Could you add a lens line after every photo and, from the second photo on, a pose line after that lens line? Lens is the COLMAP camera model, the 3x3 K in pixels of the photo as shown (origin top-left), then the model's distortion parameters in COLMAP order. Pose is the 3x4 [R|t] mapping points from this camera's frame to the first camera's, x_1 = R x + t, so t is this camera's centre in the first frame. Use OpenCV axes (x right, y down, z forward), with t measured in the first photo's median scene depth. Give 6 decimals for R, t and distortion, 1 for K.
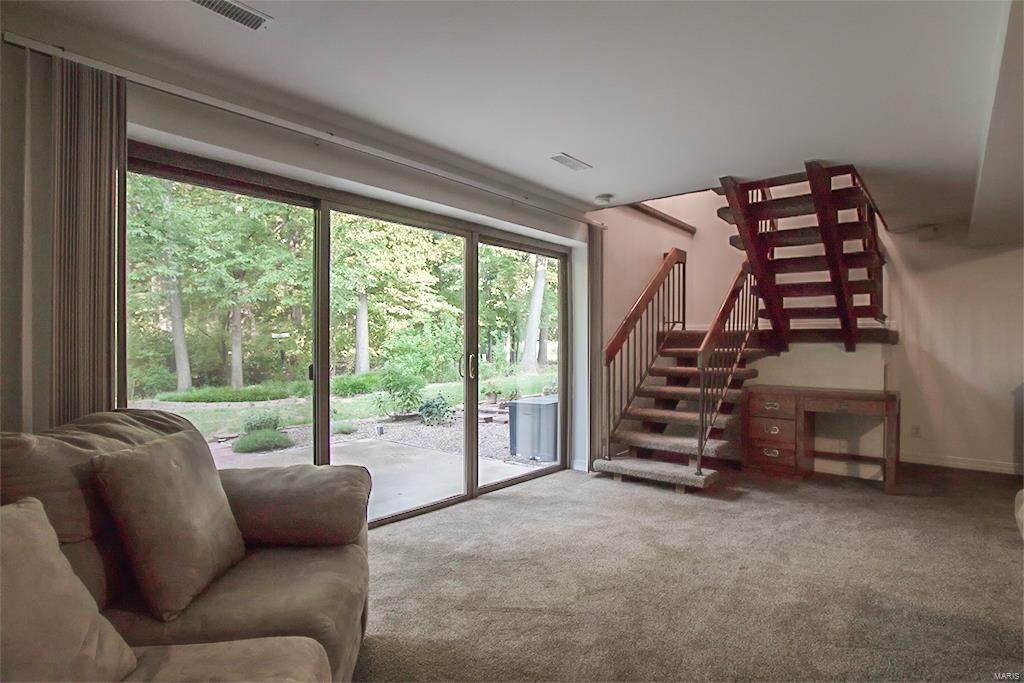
lens RADIAL K [[517.8, 0, 512.0], [0, 517.8, 341.5], [0, 0, 1]] dist [-0.043078, 0.000256]
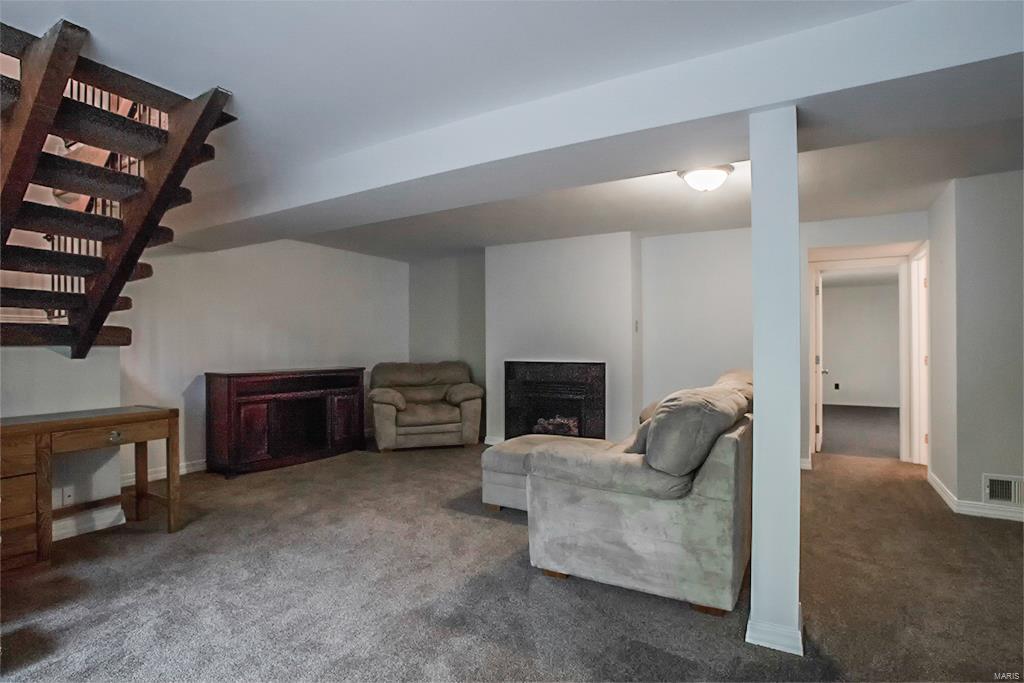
lens RADIAL K [[510.3, 0, 512.0], [0, 510.3, 341.5], [0, 0, 1]] dist [-0.000131, 0.000450]
pose [[-0.166103, 0.003614, 0.986102, -0.178646], [-0.000542, 0.999993, -0.003757, -0.001148], [-0.986108, -0.001158, -0.166100, 0.691974]]
